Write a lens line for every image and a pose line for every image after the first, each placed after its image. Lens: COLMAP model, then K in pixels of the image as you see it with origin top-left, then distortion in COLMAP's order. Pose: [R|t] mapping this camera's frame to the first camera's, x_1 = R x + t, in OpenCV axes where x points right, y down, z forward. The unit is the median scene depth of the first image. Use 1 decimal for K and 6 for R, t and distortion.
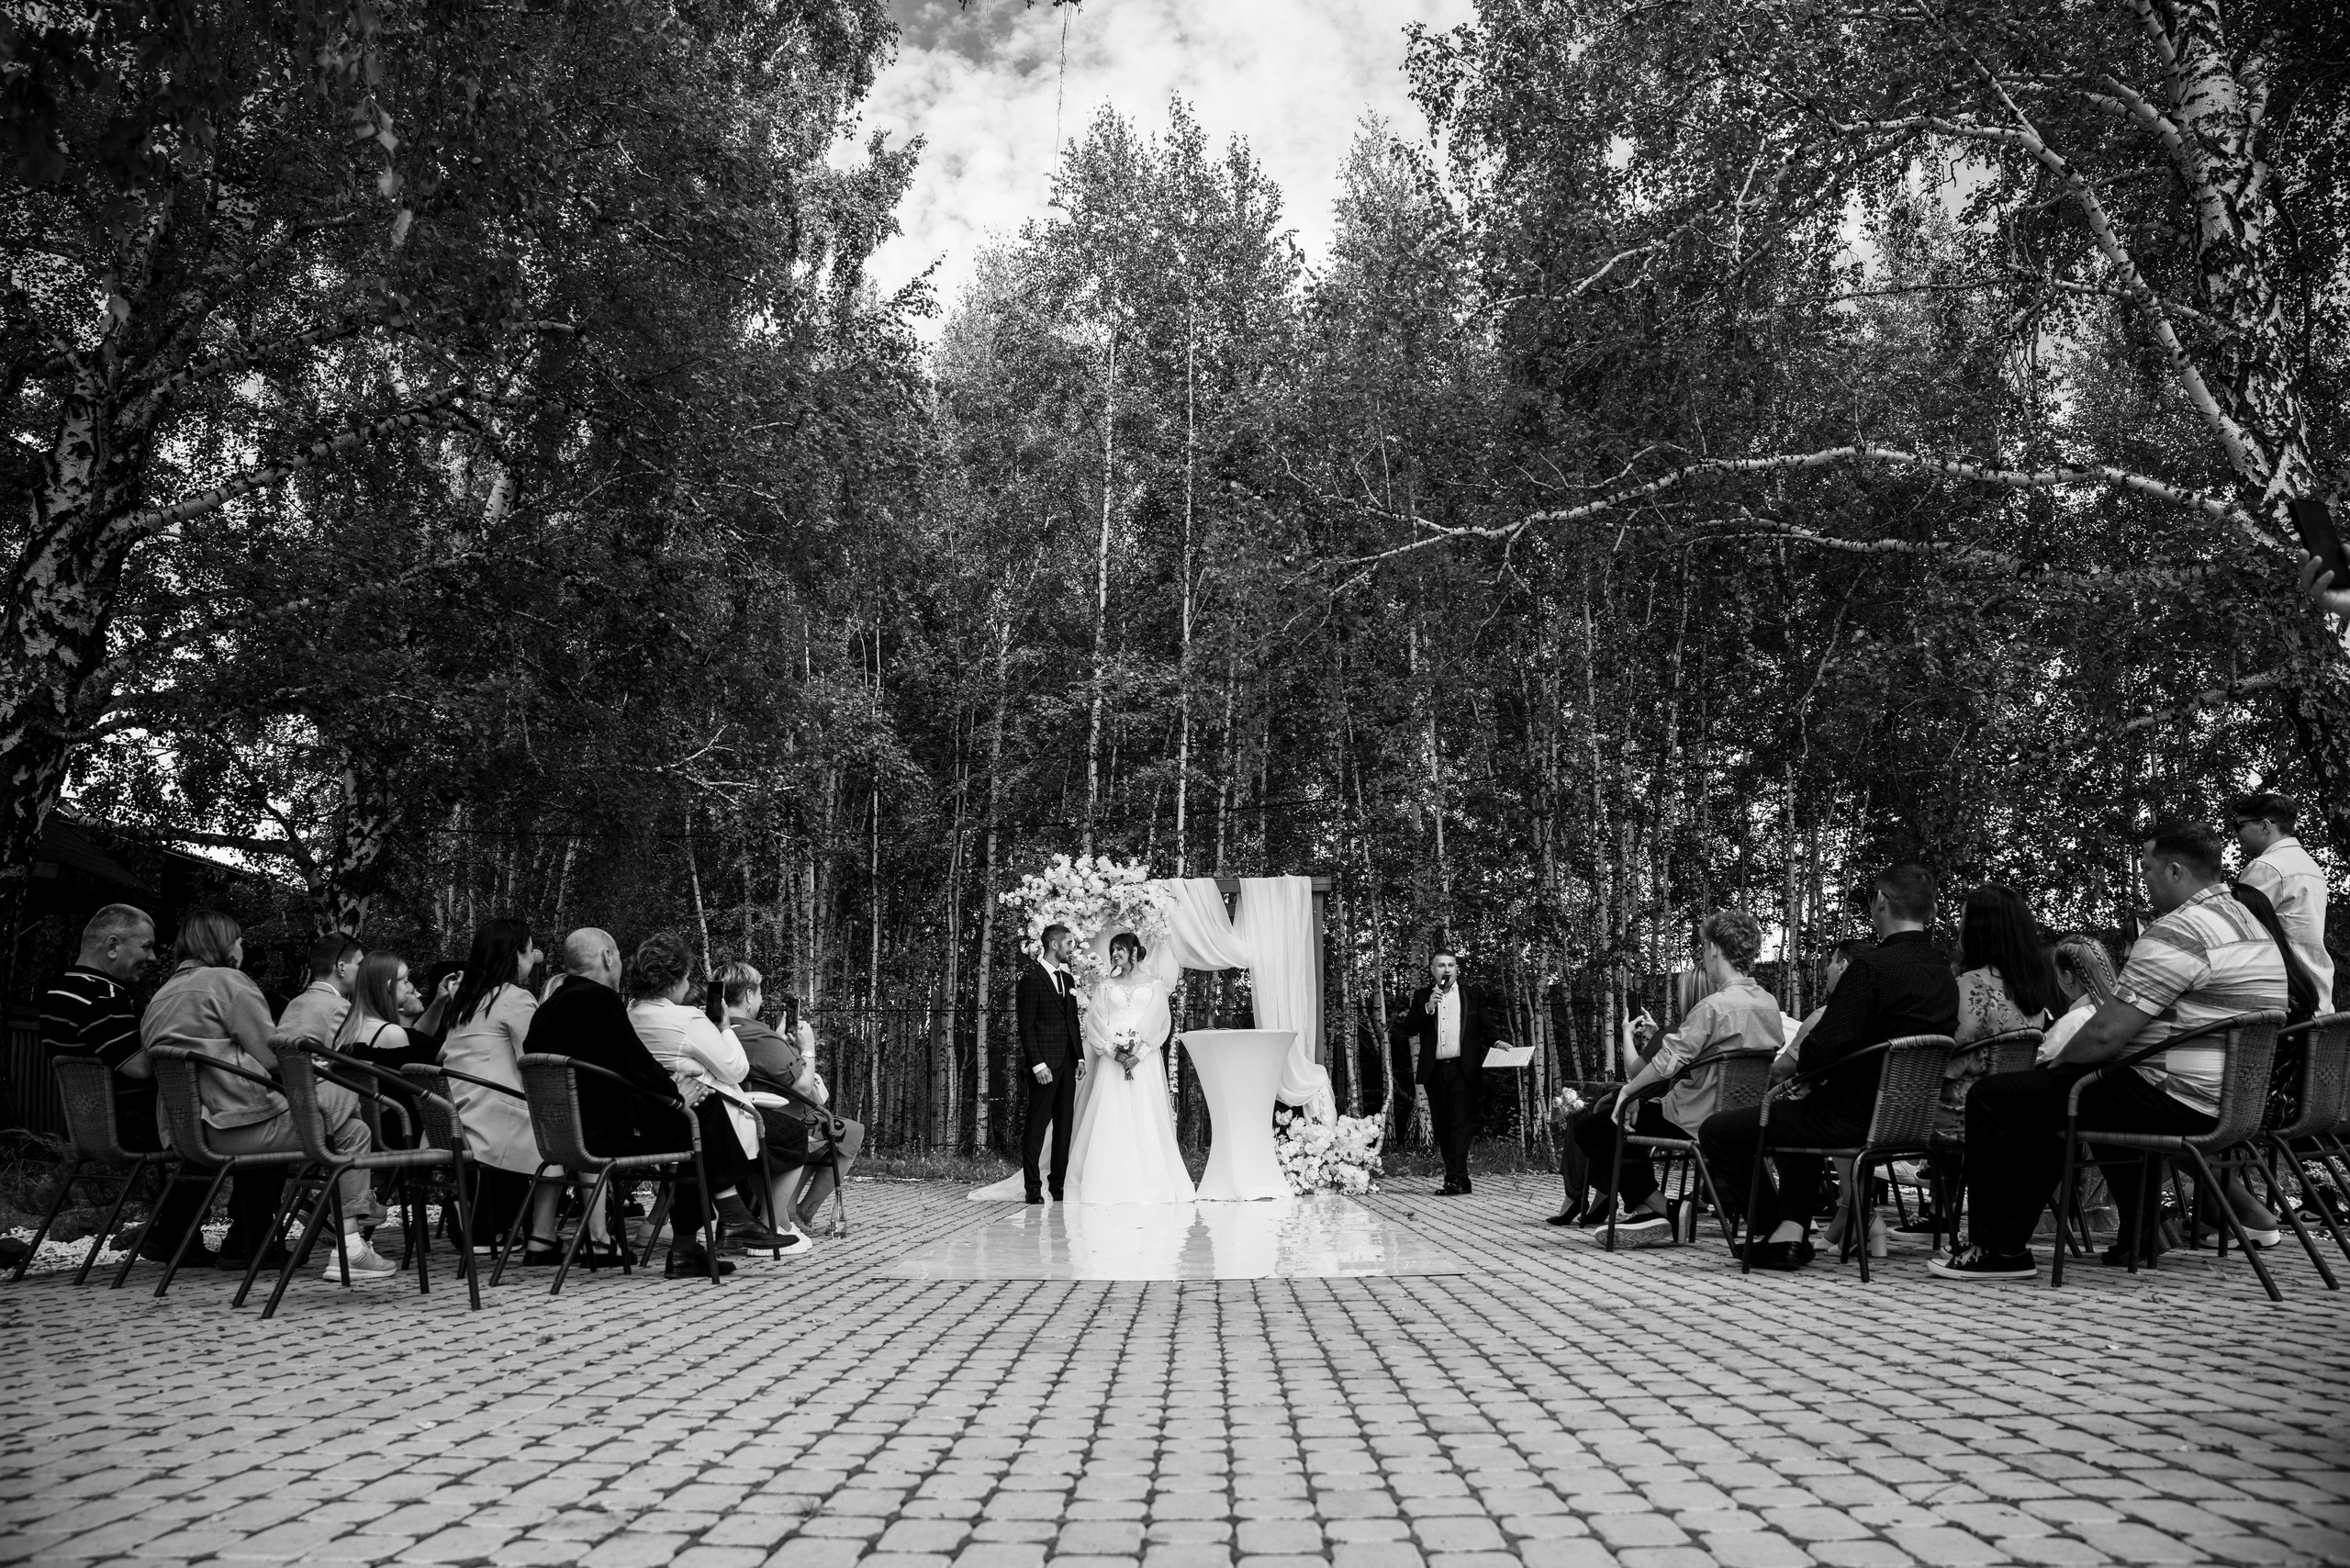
lens RADIAL K [[1567.3, 0, 1175.0], [0, 1567.3, 784.0], [0, 0, 1]] dist [-0.200047, 0.145773]
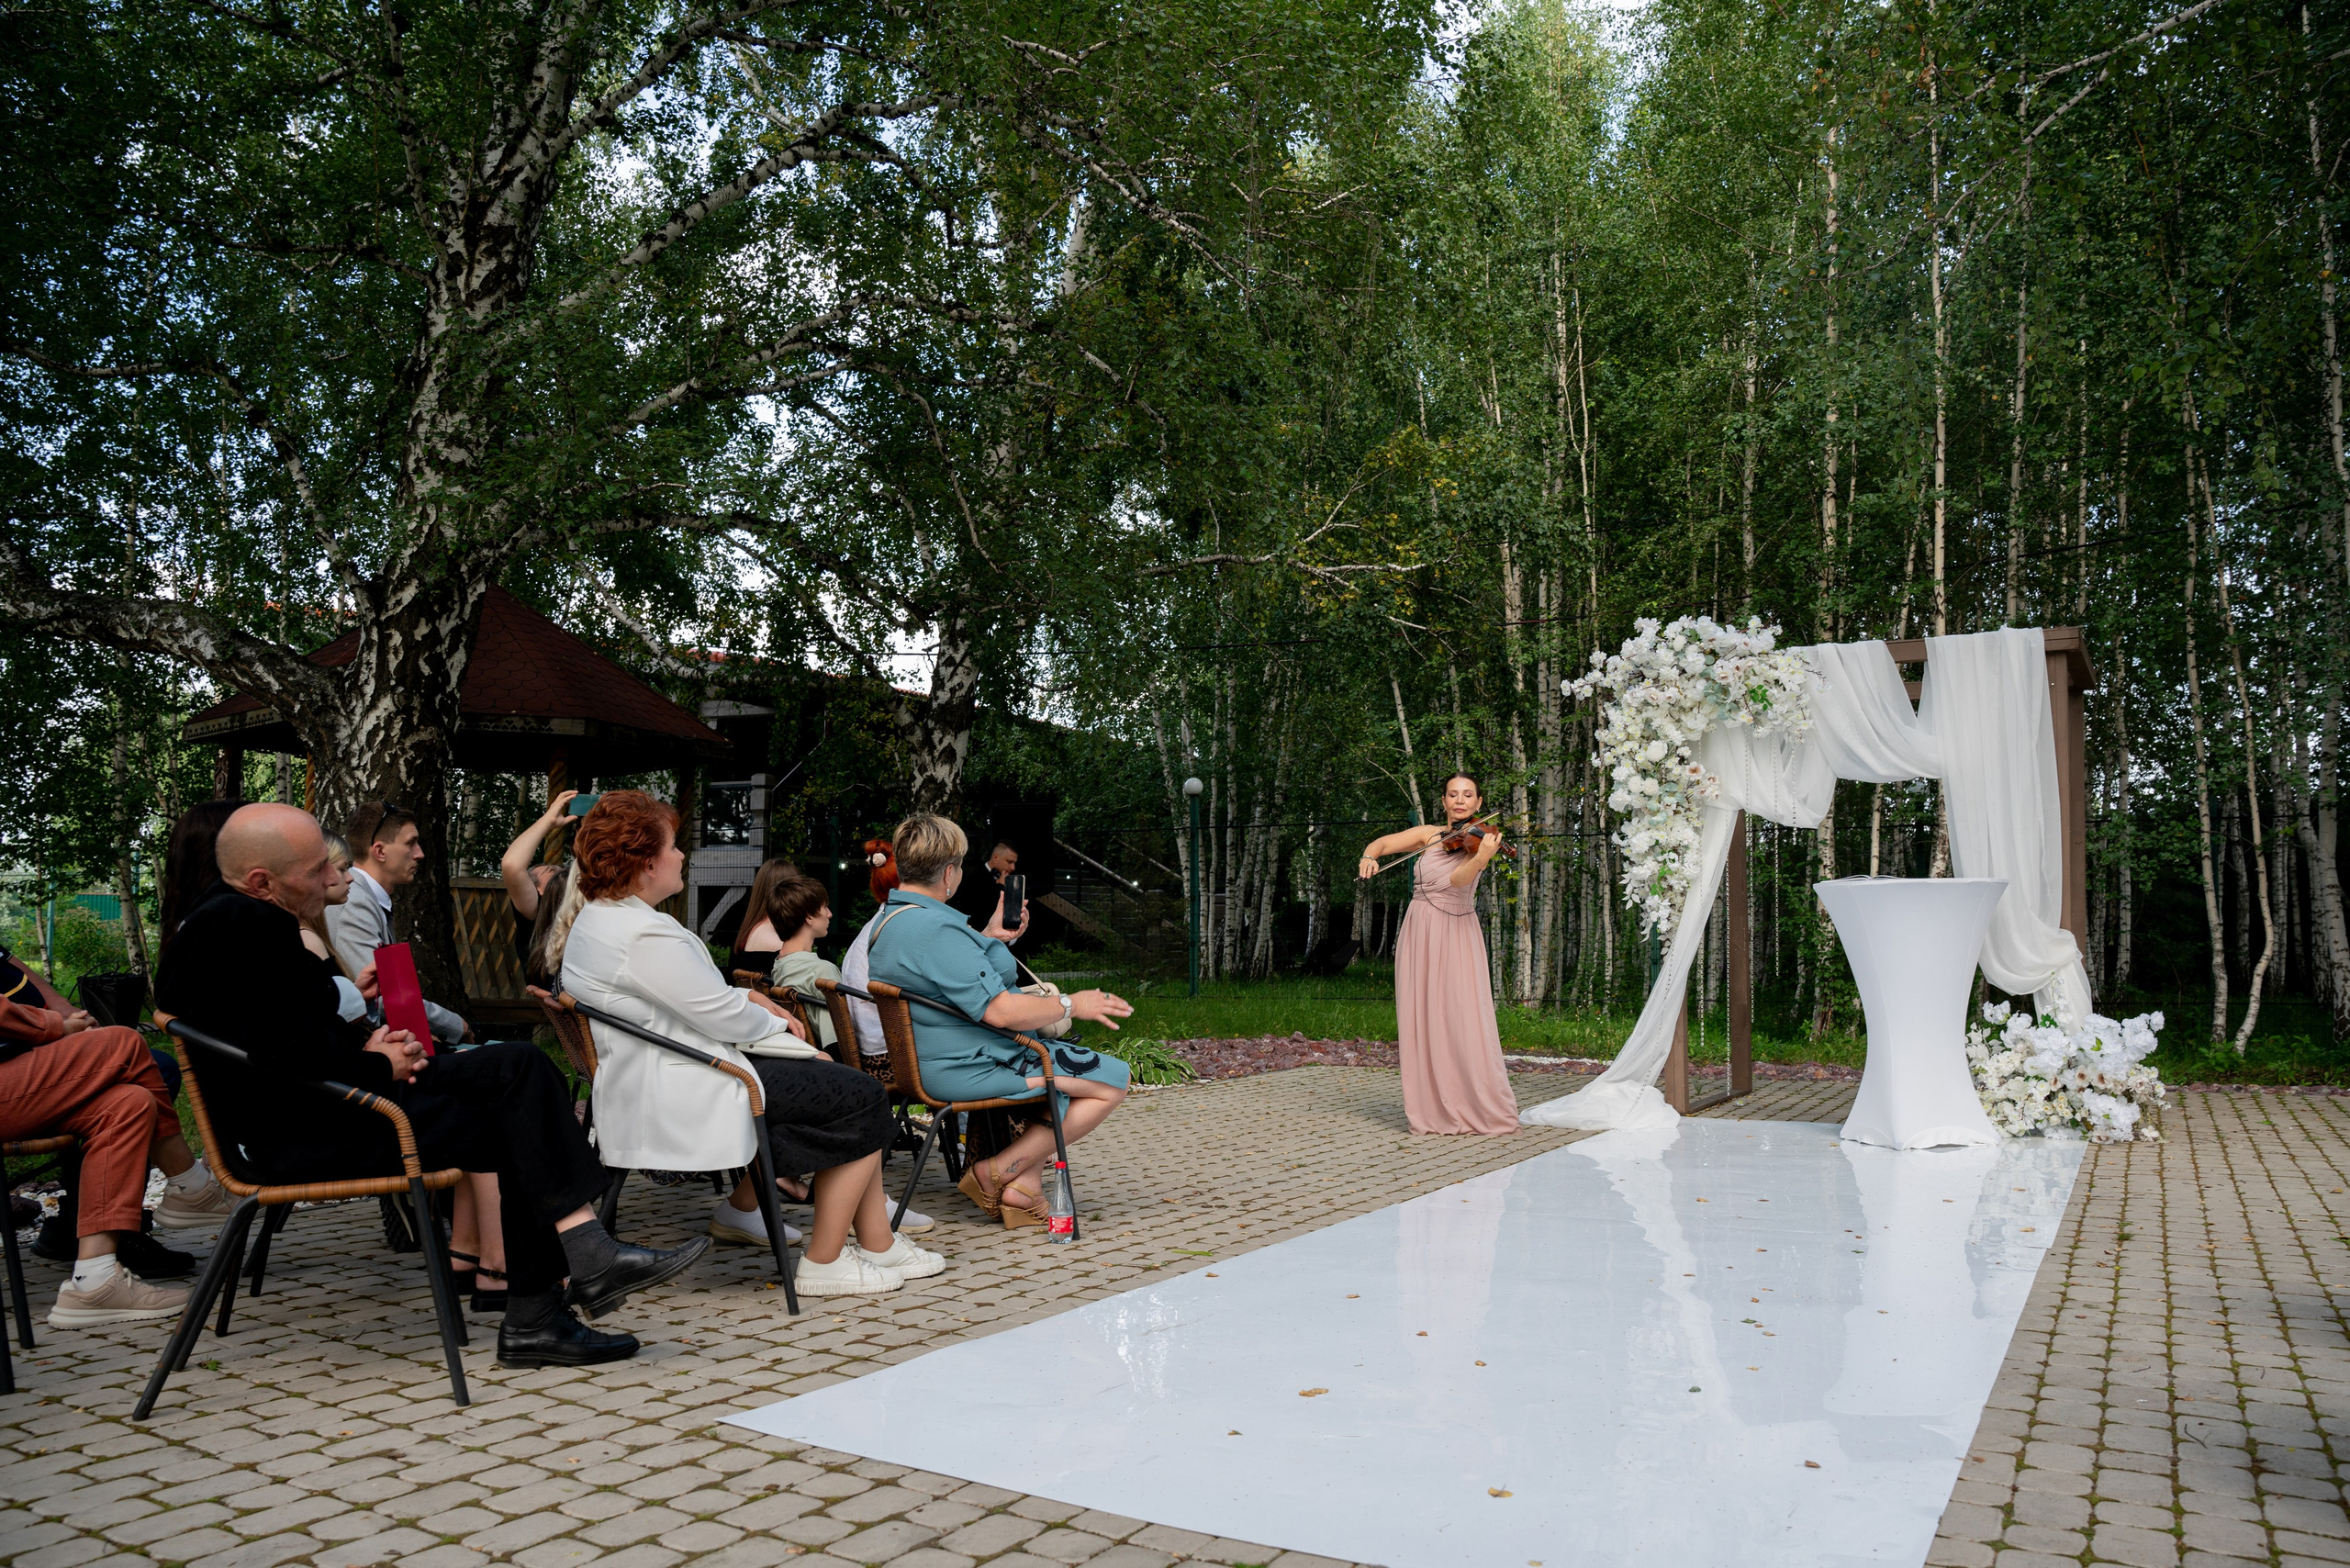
lens RADIAL K [[1665.2, 0, 1237.4], [0, 1665.2, 801.3], [0, 0, 1]] dist [-0.126417, 0.006701]
pose [[0.878525, -0.025038, -0.477039, 0.112228], [0.089431, 0.989590, 0.112757, 0.027189], [0.469250, -0.141722, 0.871619, 0.288155]]
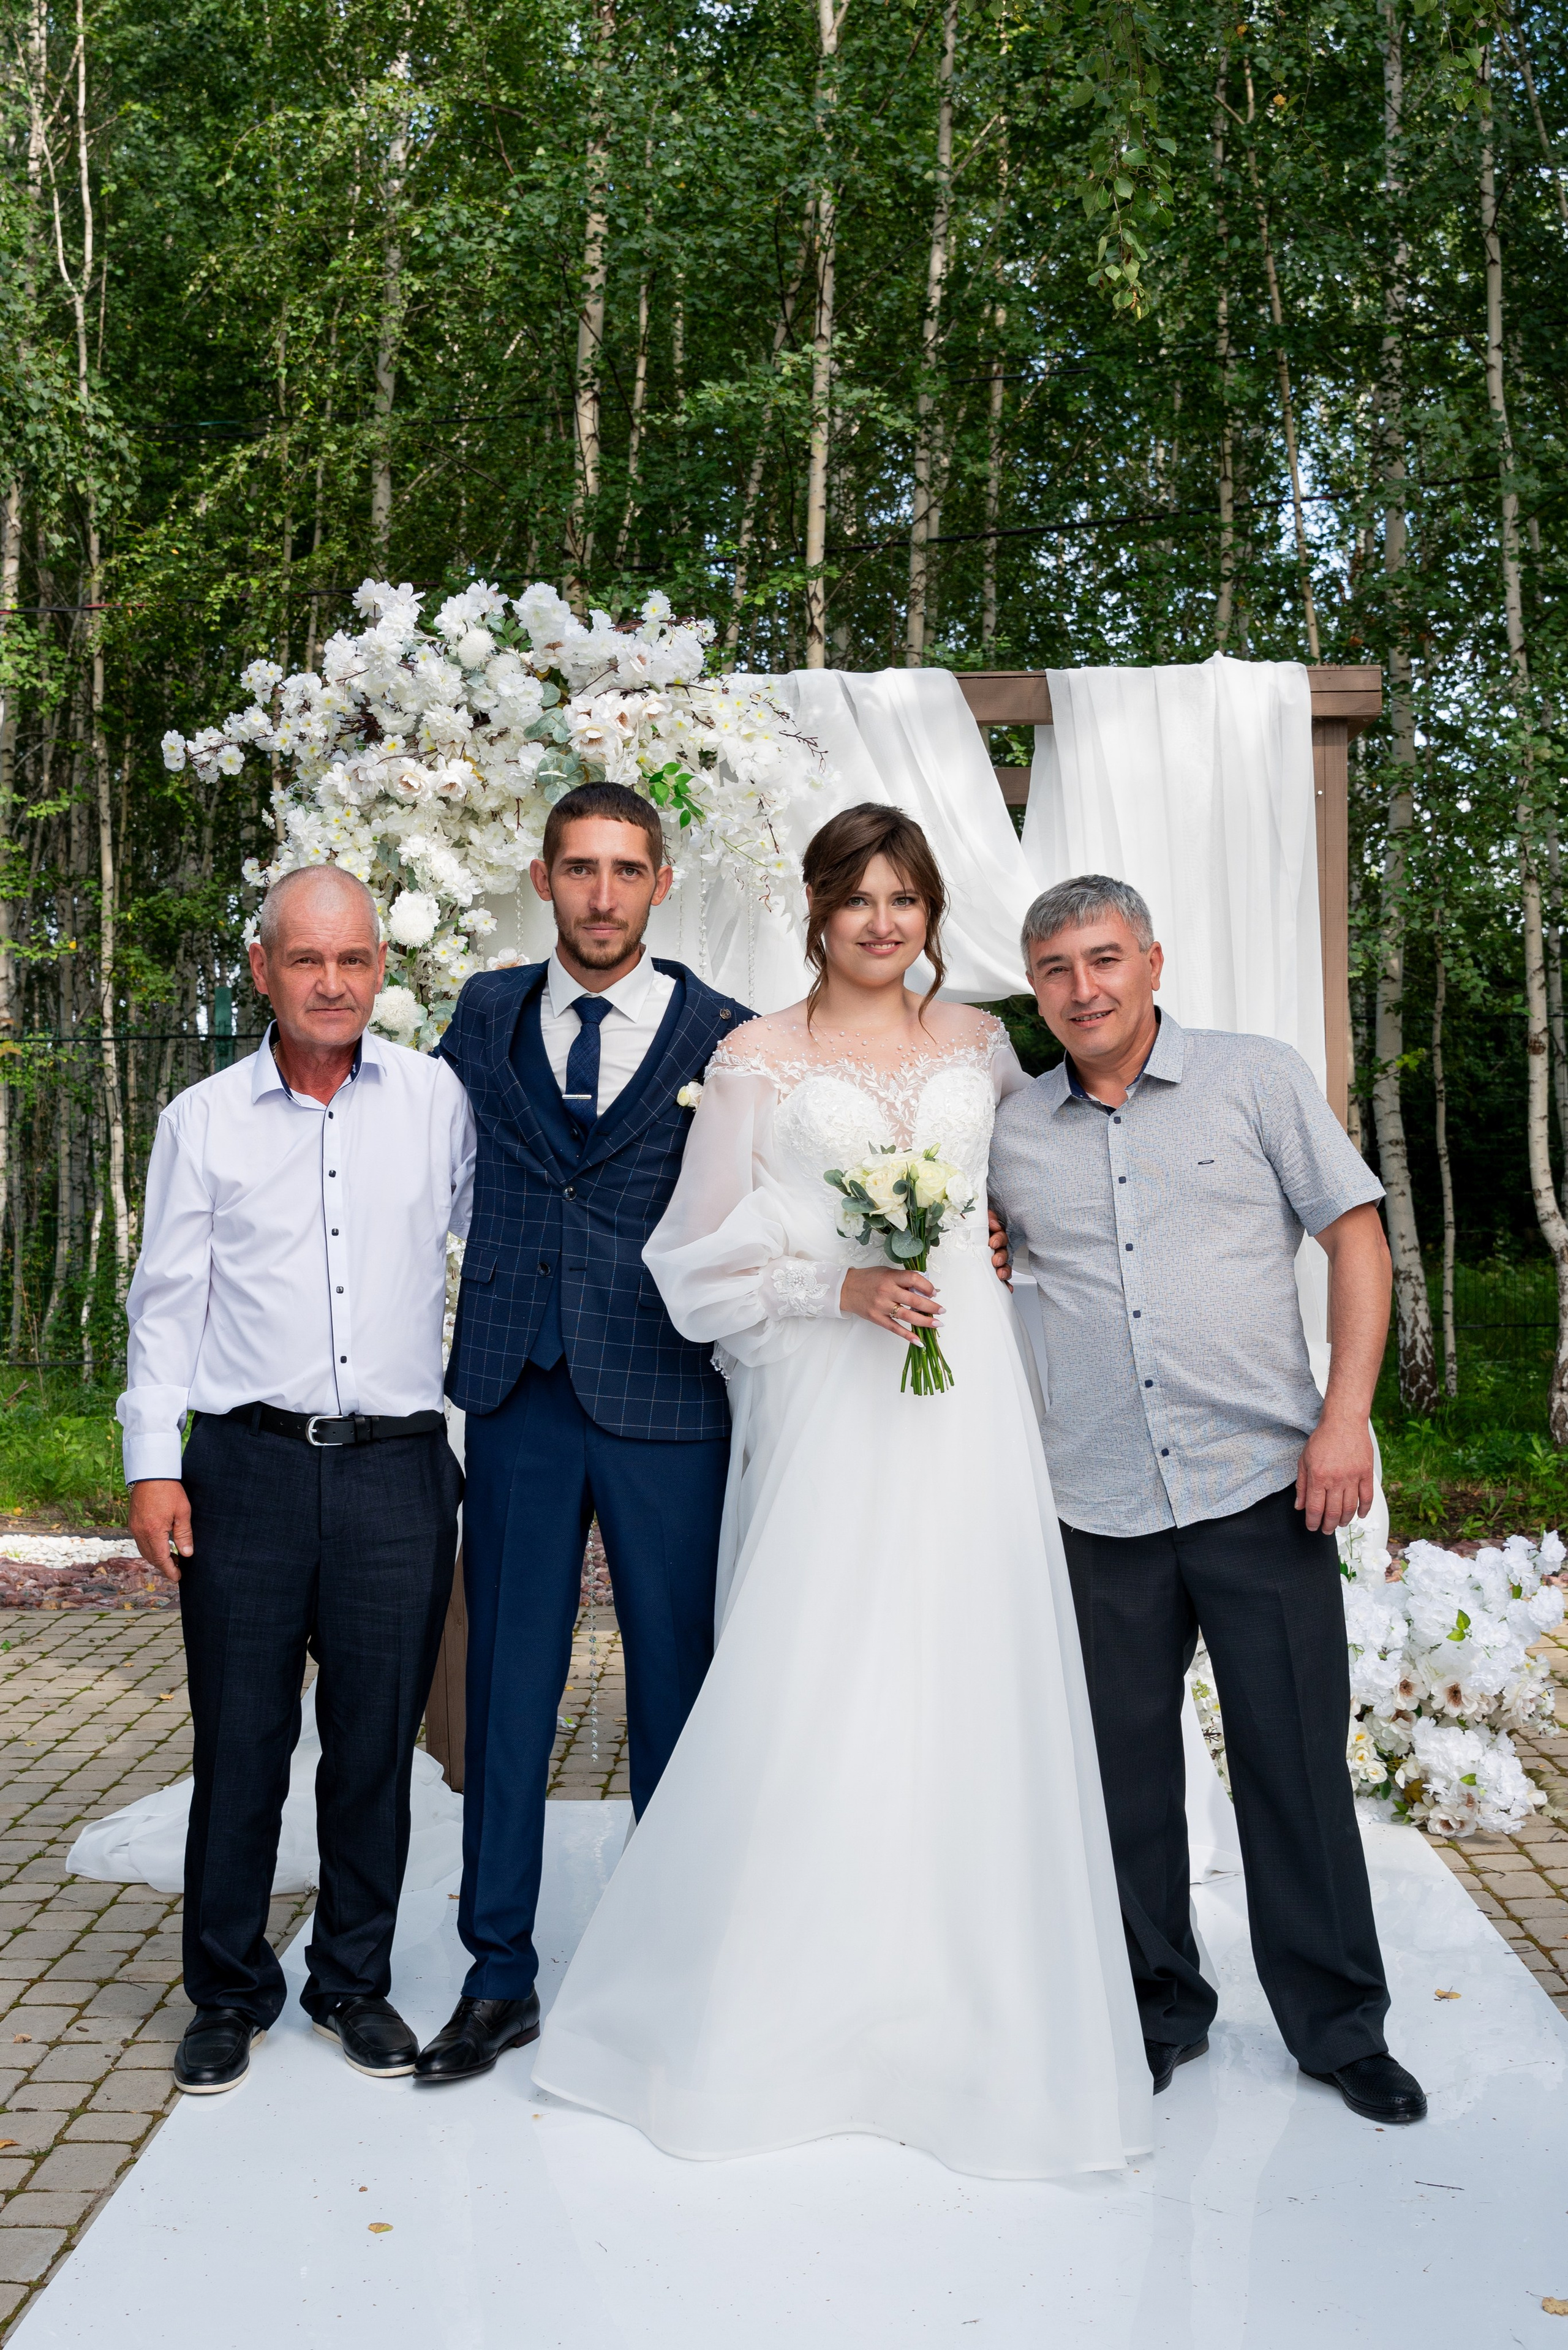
lens RADIAL K [[2651.9, 0, 787.0], [0, 2651.9, 1194.1], [0, 0, 1]] dist [-0.130620, 0.031397]
pose [[0.999973, -0.006645, -0.003287, -0.003311], [0.007230, 0.972136, 0.234308, 0.042523], [0.001638, -0.234325, 0.972157, 0.547191]]
